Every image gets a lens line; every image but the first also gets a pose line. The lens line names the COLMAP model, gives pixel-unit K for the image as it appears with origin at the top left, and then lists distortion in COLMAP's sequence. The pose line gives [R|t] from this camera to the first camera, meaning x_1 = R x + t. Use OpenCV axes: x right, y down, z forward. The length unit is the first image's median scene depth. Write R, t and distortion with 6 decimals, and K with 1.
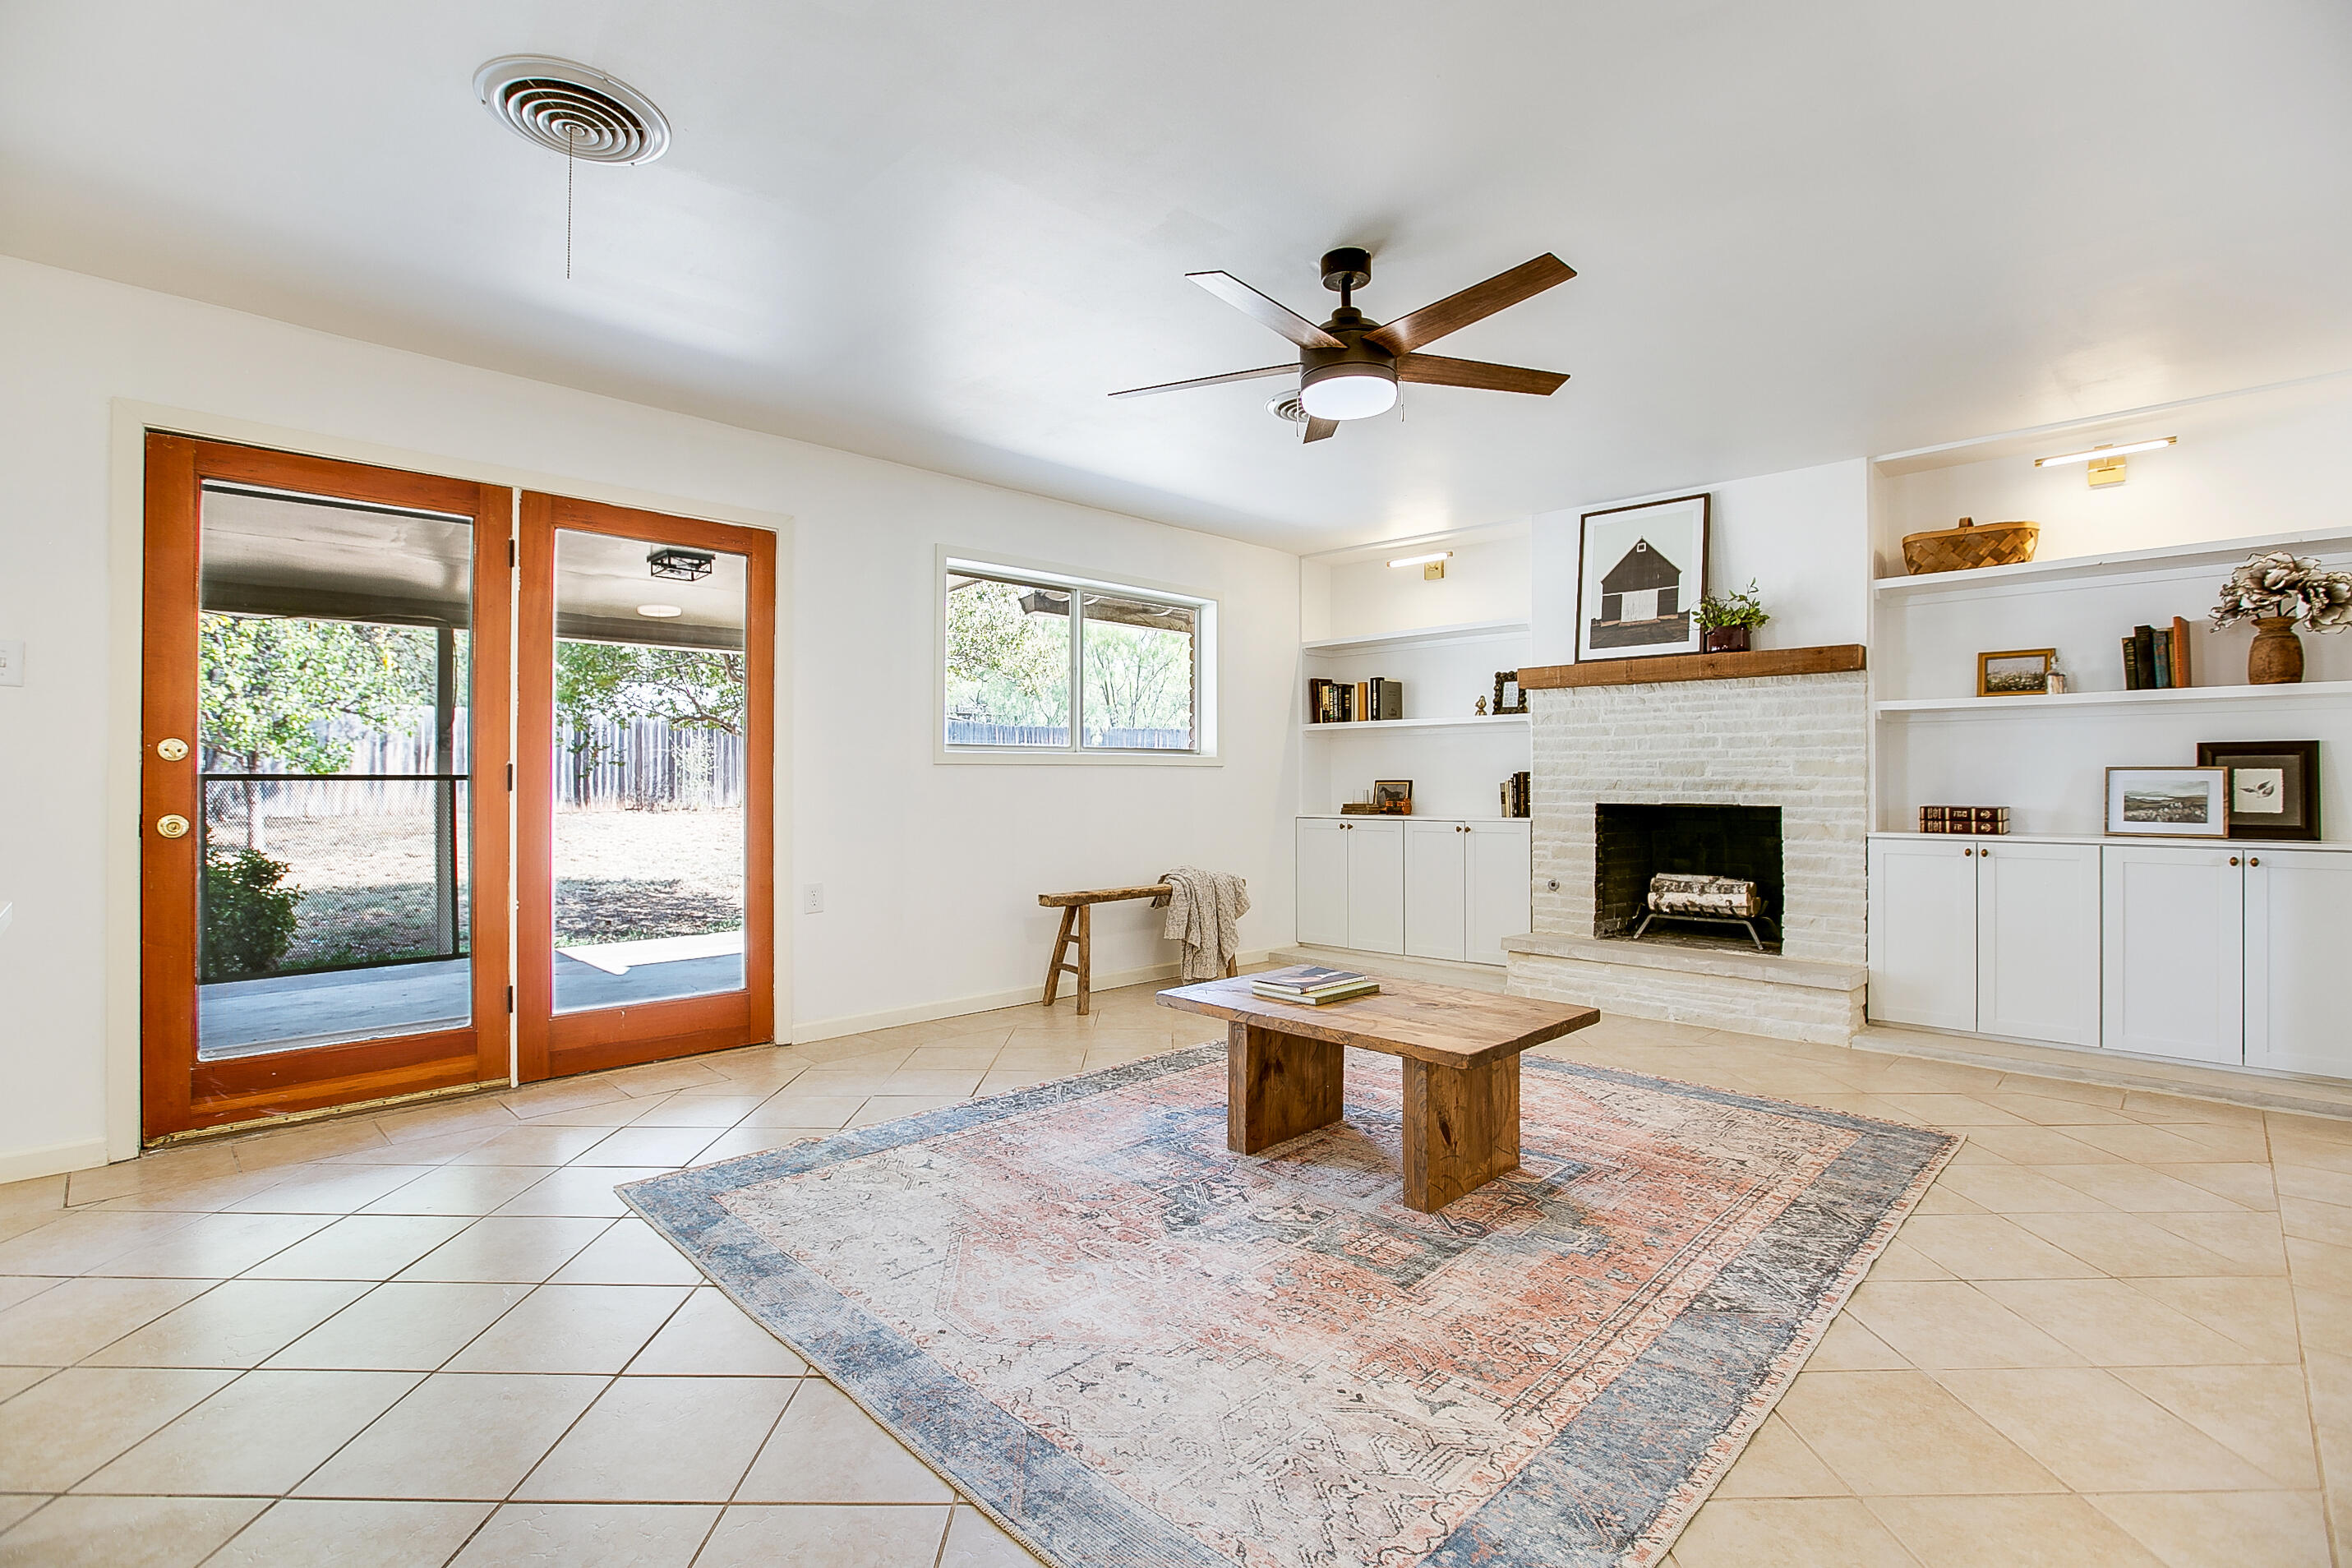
lens RADIAL K [[1084.7, 0, 1169.7], [0, 1084.7, 775.8], [0, 0, 1]] dist [-0.044661, 0.003708]
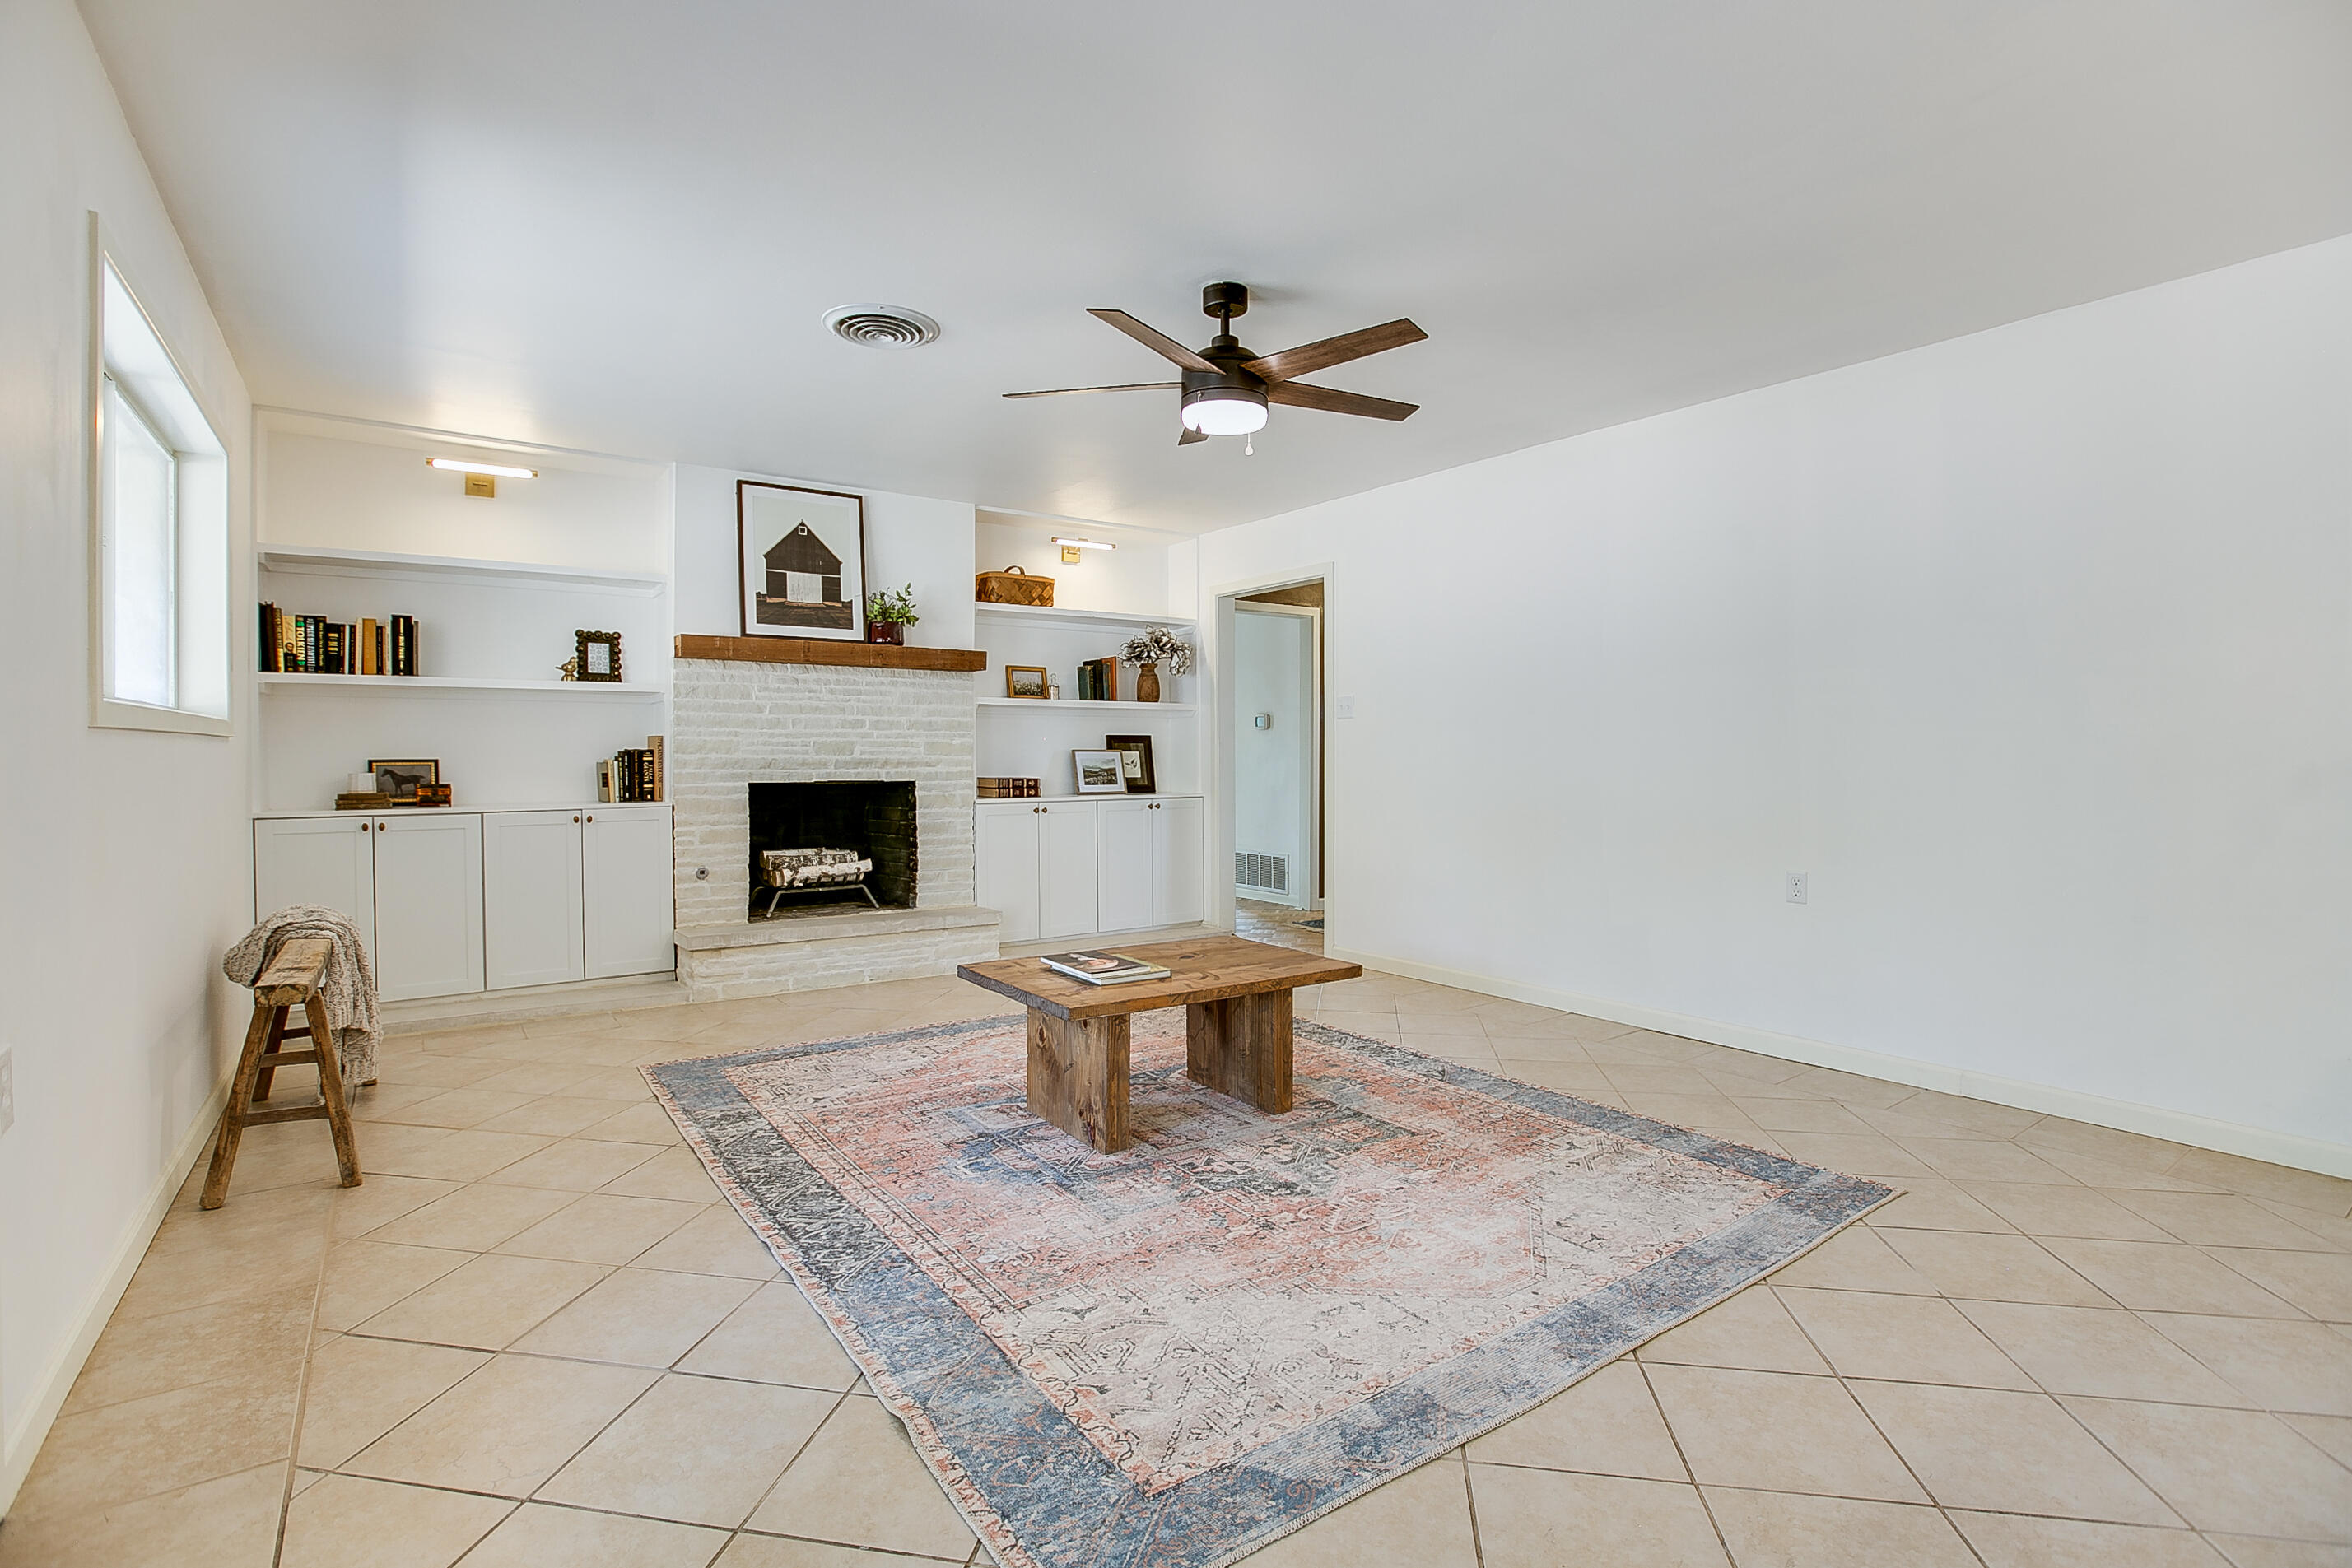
lens RADIAL K [[1109.2, 0, 1175.7], [0, 1109.2, 764.1], [0, 0, 1]] dist [-0.042965, 0.003244]
pose [[0.159928, -0.007988, 0.987096, -0.700125], [-0.004828, 0.999949, 0.008874, -0.002616], [-0.987117, -0.006185, 0.159882, 0.626181]]
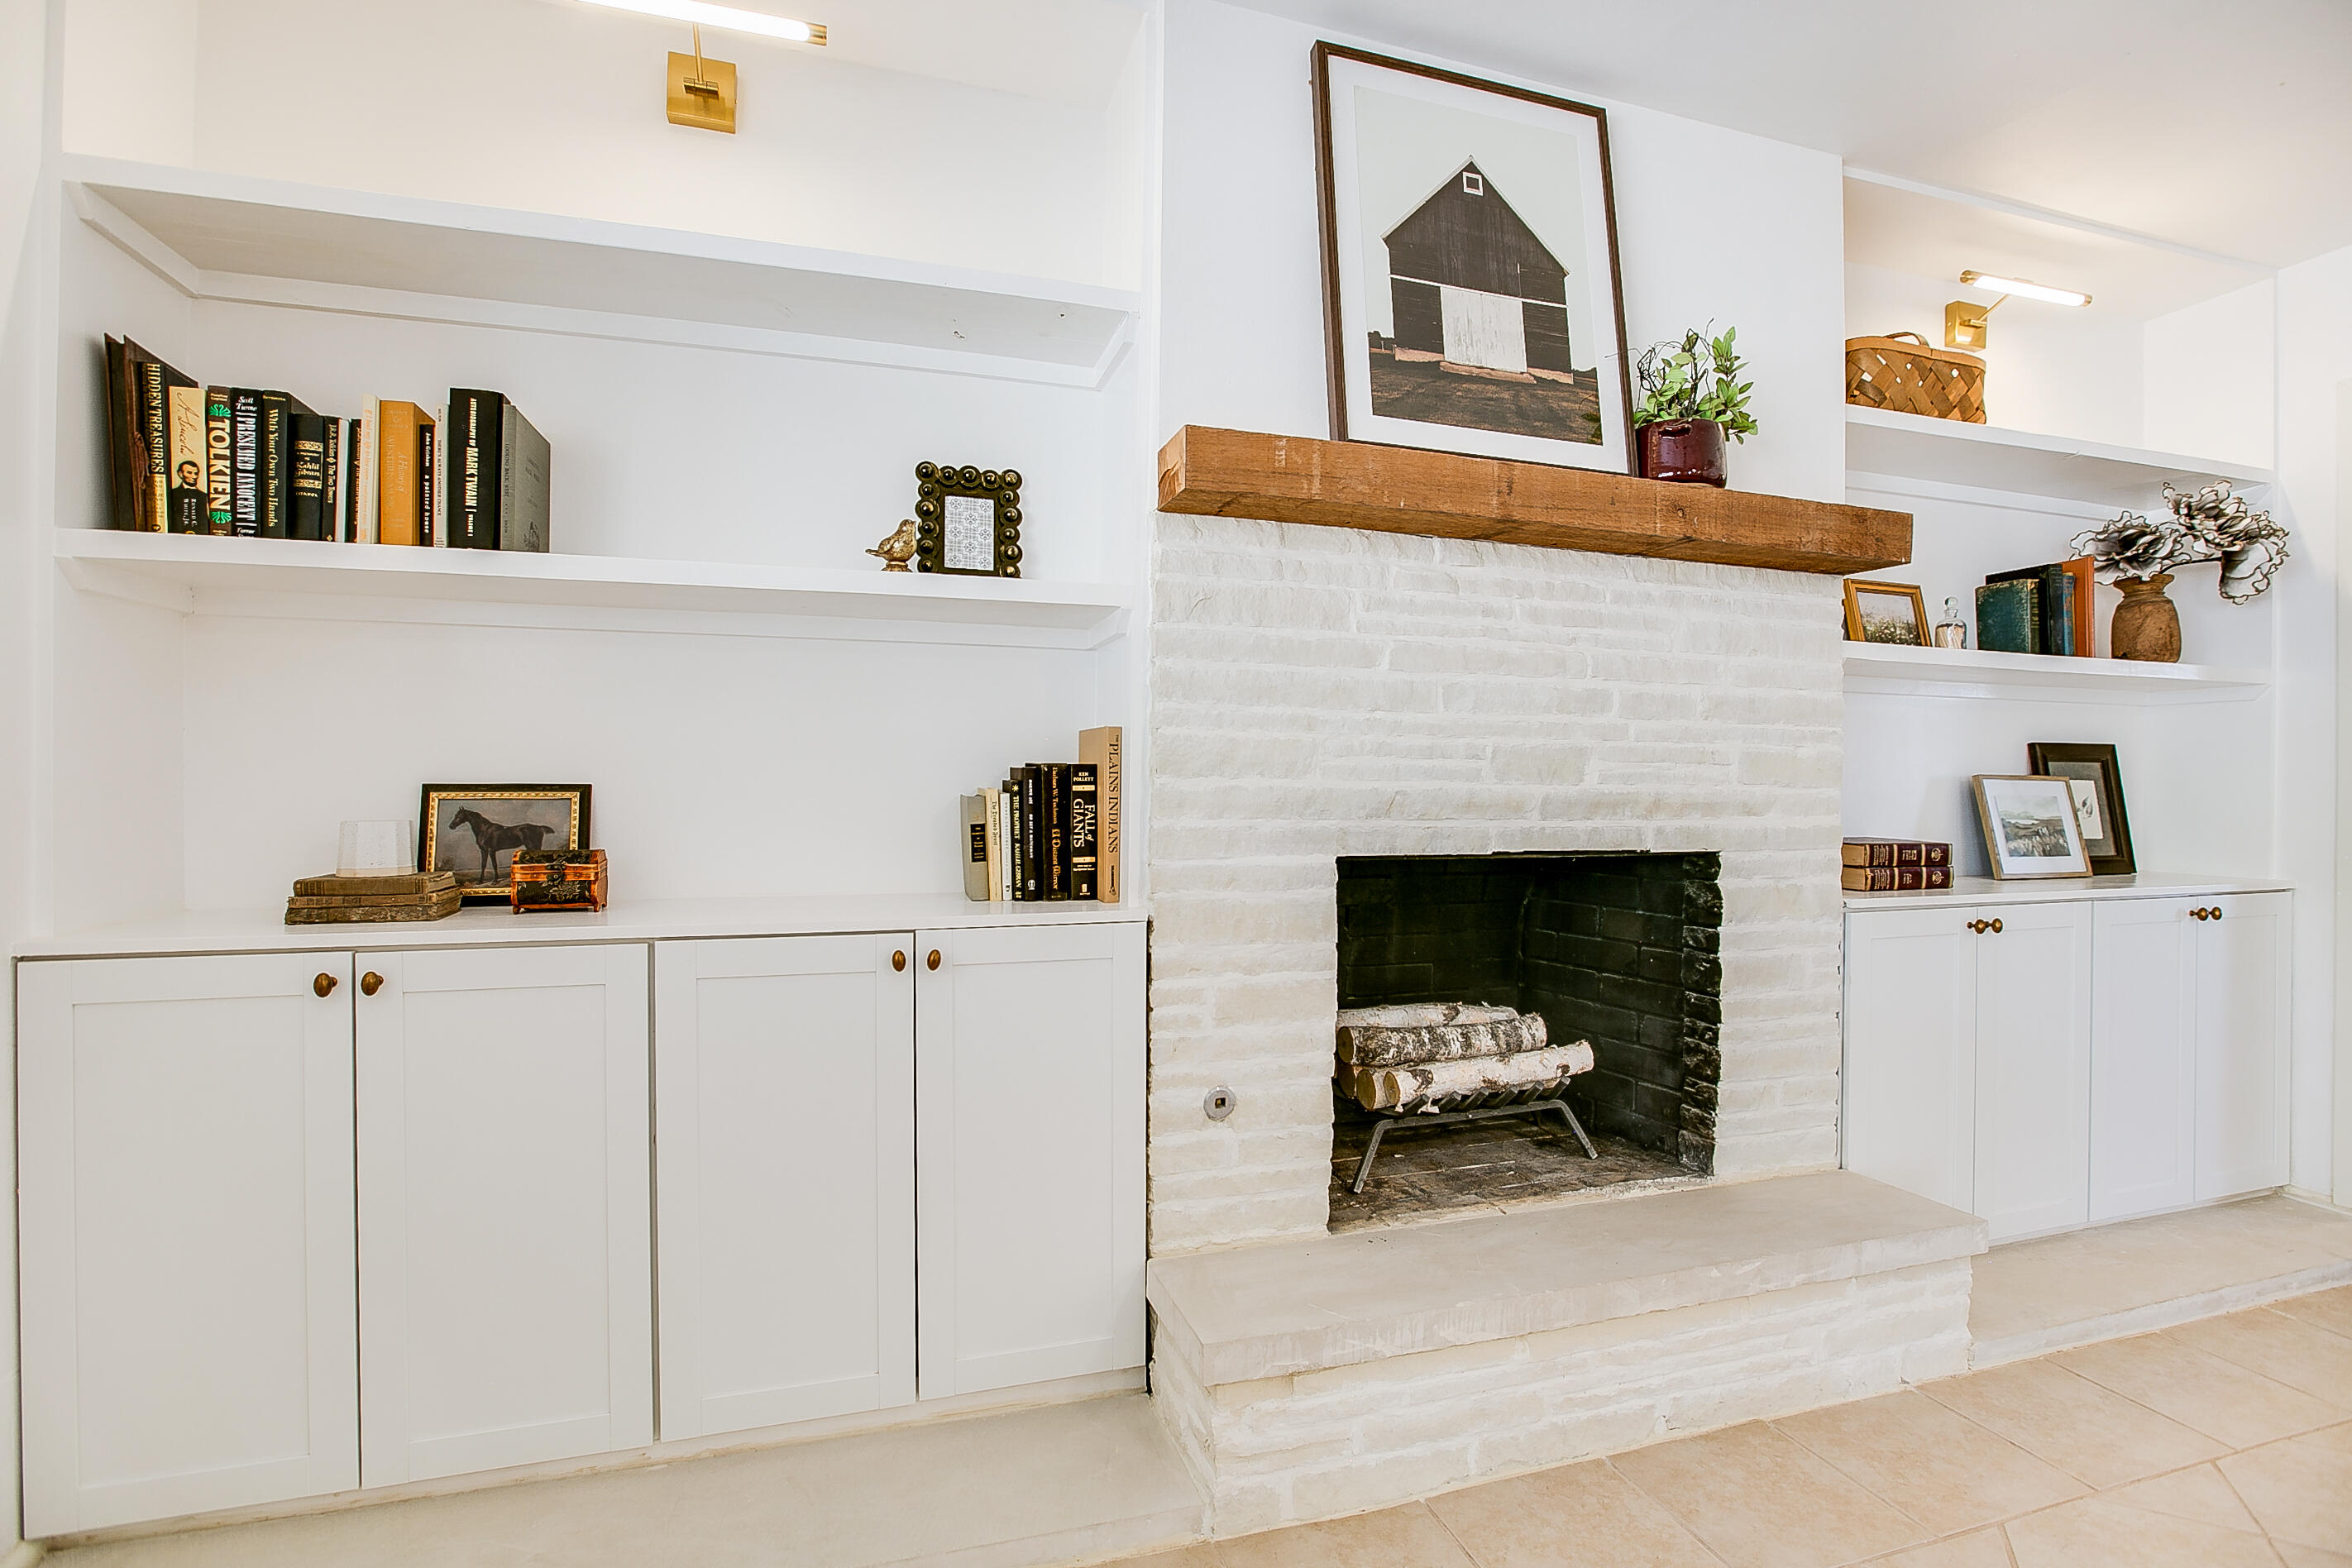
lens RADIAL K [[1165.5, 0, 1191.6], [0, 1165.5, 768.1], [0, 0, 1]] dist [-0.049093, 0.013078]
pose [[0.451113, 0.011507, 0.892393, 0.041022], [-0.014881, 0.999875, -0.005371, -0.001185], [-0.892343, -0.010857, 0.451228, 1.173847]]
